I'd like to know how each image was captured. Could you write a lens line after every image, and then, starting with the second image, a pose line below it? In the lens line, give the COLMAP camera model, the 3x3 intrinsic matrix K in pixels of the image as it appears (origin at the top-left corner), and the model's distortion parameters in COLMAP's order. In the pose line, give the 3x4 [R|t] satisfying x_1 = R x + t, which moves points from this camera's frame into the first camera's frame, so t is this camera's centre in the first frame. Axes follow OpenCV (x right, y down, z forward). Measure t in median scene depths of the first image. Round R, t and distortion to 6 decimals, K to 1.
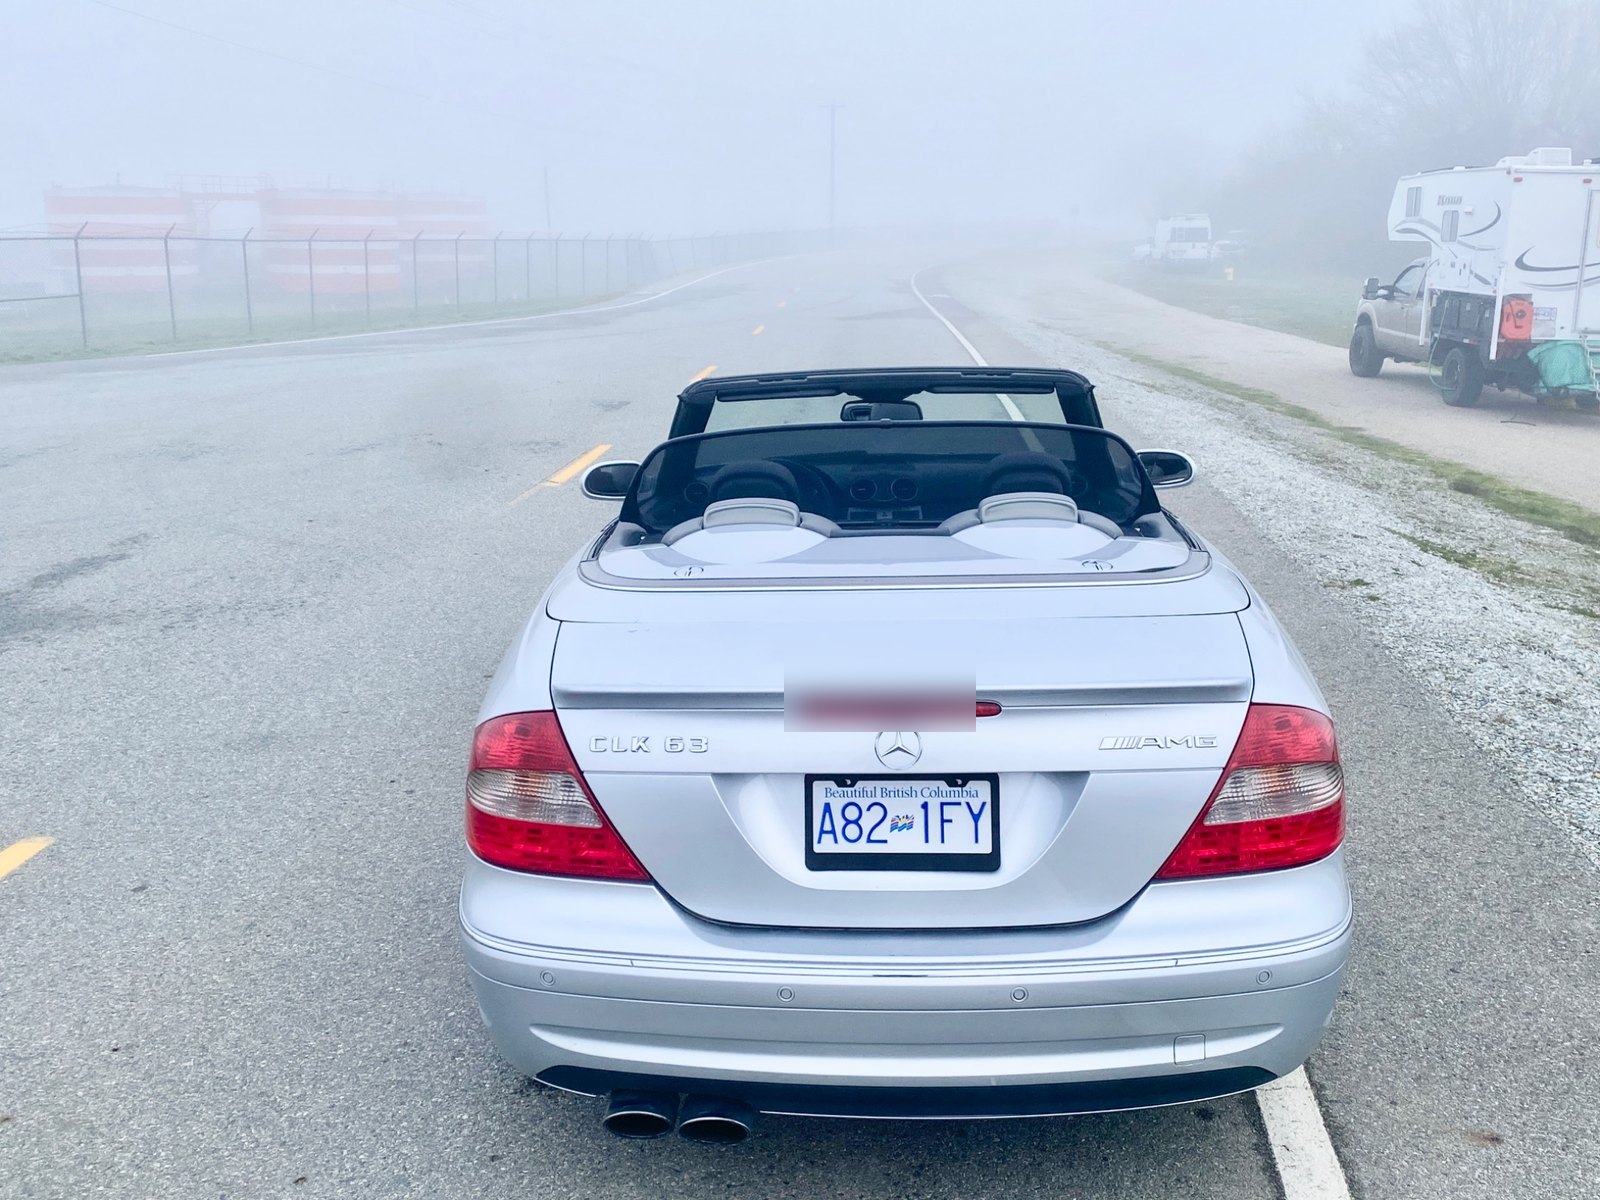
lens RADIAL K [[1755.2, 0, 793.5], [0, 1755.2, 597.9], [0, 0, 1]] dist [0.022120, 0.000000]
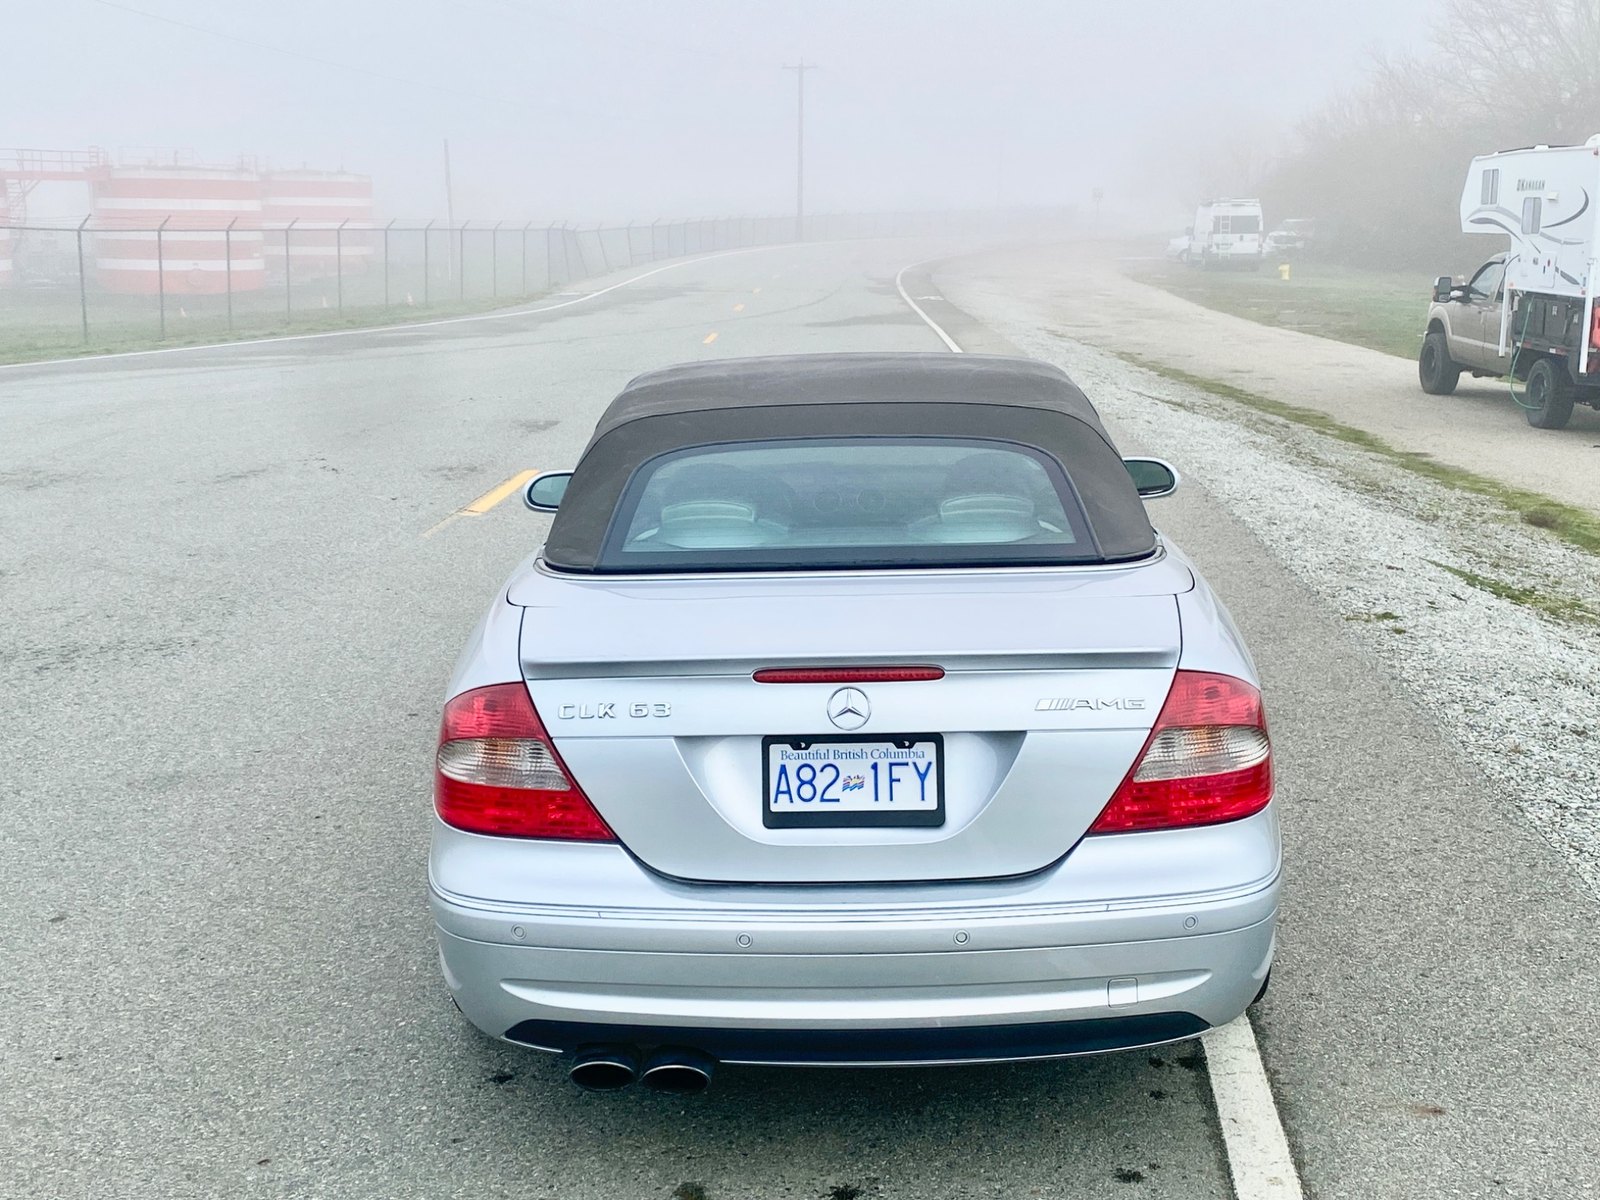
lens RADIAL K [[2297.1, 0, 801.0], [0, 2297.1, 599.0], [0, 0, 1]] dist [0.029498, 0.000000]
pose [[0.999787, -0.002193, 0.020526, 0.001408], [0.003030, 0.999162, -0.040828, 0.058039], [-0.020419, 0.040882, 0.998955, -0.312604]]
